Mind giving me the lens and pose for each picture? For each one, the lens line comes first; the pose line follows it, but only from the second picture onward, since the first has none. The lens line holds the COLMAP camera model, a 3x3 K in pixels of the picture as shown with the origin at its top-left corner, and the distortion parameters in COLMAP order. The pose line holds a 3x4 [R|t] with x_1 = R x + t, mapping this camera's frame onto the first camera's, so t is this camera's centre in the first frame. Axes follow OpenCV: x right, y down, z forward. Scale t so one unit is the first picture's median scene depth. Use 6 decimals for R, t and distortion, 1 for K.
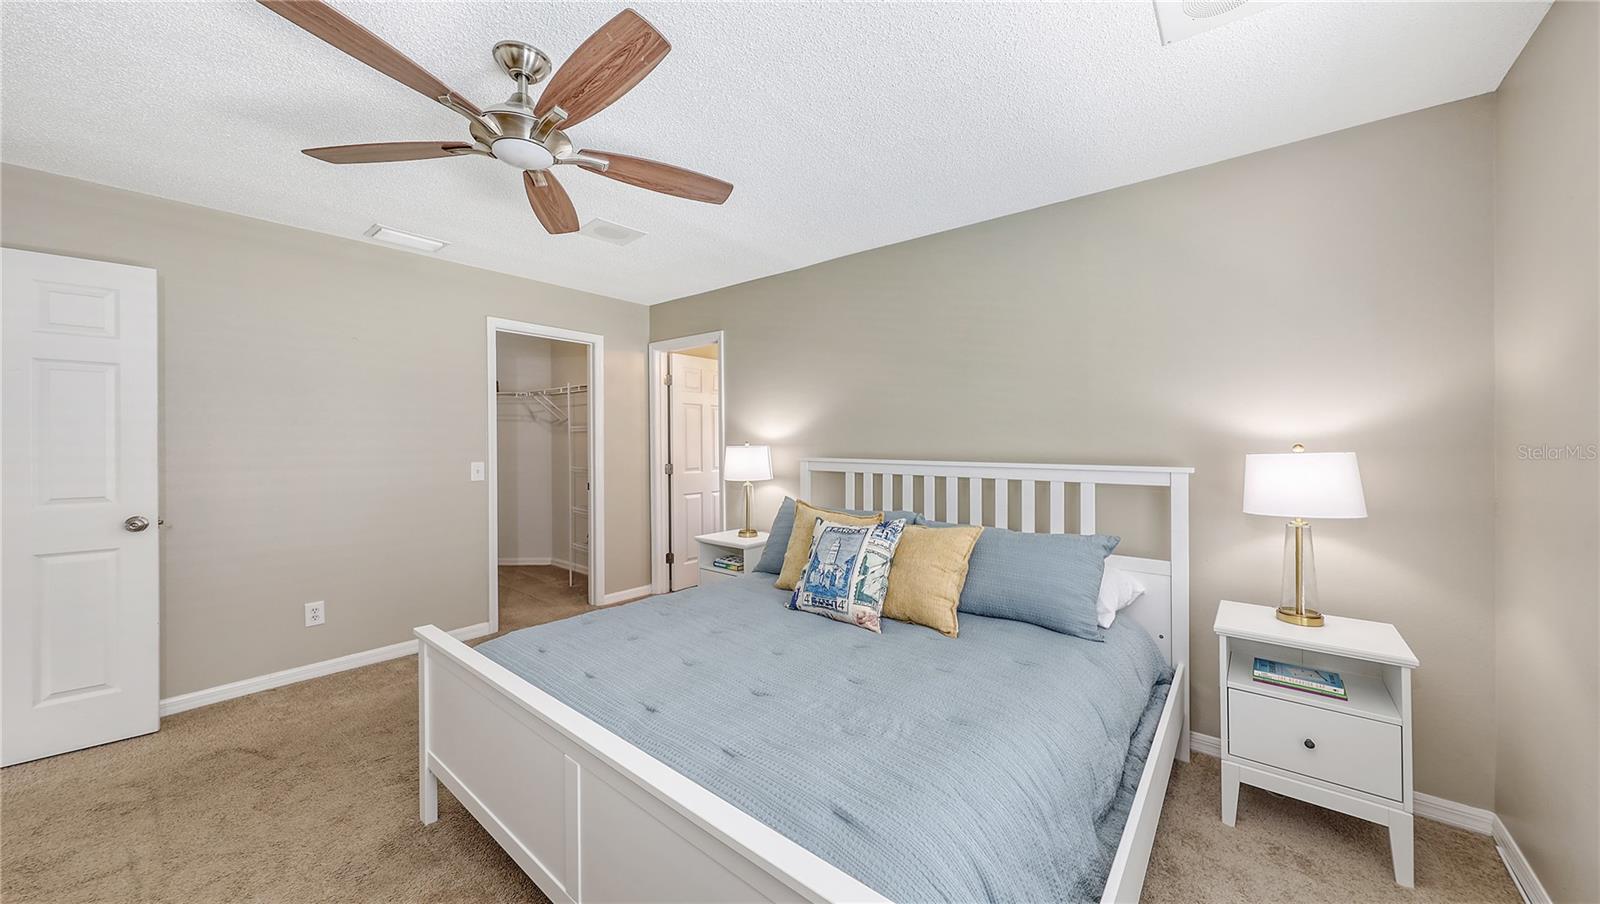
lens RADIAL K [[563.5, 0, 800.0], [0, 563.5, 452.0], [0, 0, 1]] dist [0.009677, -0.000138]
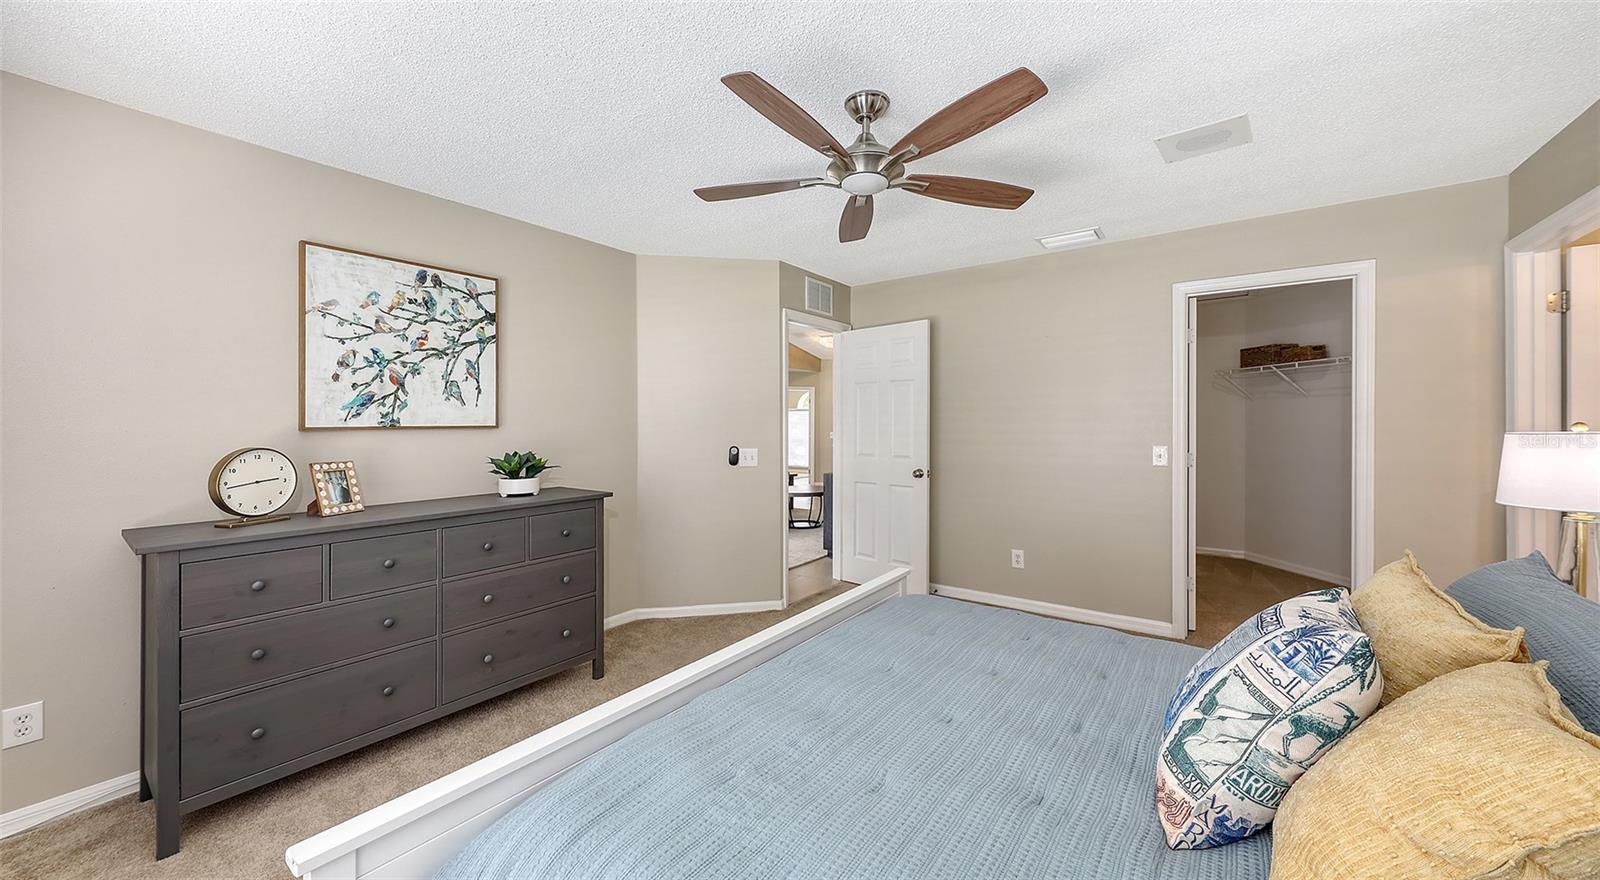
lens RADIAL K [[561.9, 0, 796.5], [0, 561.9, 429.3], [0, 0, 1]] dist [-0.000329, -0.000010]
pose [[0.054332, 0.008981, -0.998483, 0.374133], [-0.015885, 0.999841, 0.008129, -0.008153], [0.998397, 0.015419, 0.054466, 0.434690]]
